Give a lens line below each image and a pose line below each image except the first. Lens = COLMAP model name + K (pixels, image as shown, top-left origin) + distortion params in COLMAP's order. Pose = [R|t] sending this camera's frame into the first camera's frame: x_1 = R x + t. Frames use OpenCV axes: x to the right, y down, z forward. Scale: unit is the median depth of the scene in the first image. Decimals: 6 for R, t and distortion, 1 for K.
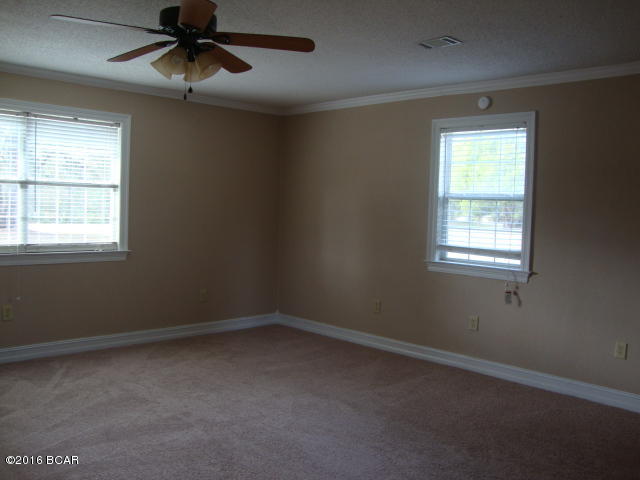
lens RADIAL K [[575.8, 0, 320.0], [0, 575.8, 240.0], [0, 0, 1]] dist [-0.150862, 0.007560]
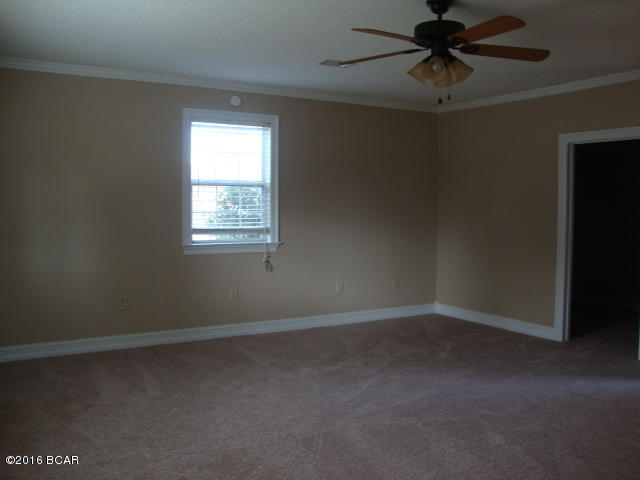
lens RADIAL K [[575.8, 0, 320.0], [0, 575.8, 240.0], [0, 0, 1]] dist [-0.150862, 0.007560]
pose [[0.220779, -0.095429, 0.970644, -0.818295], [0.049359, 0.995020, 0.086598, -0.053997], [-0.974074, 0.028791, 0.224390, 0.583526]]
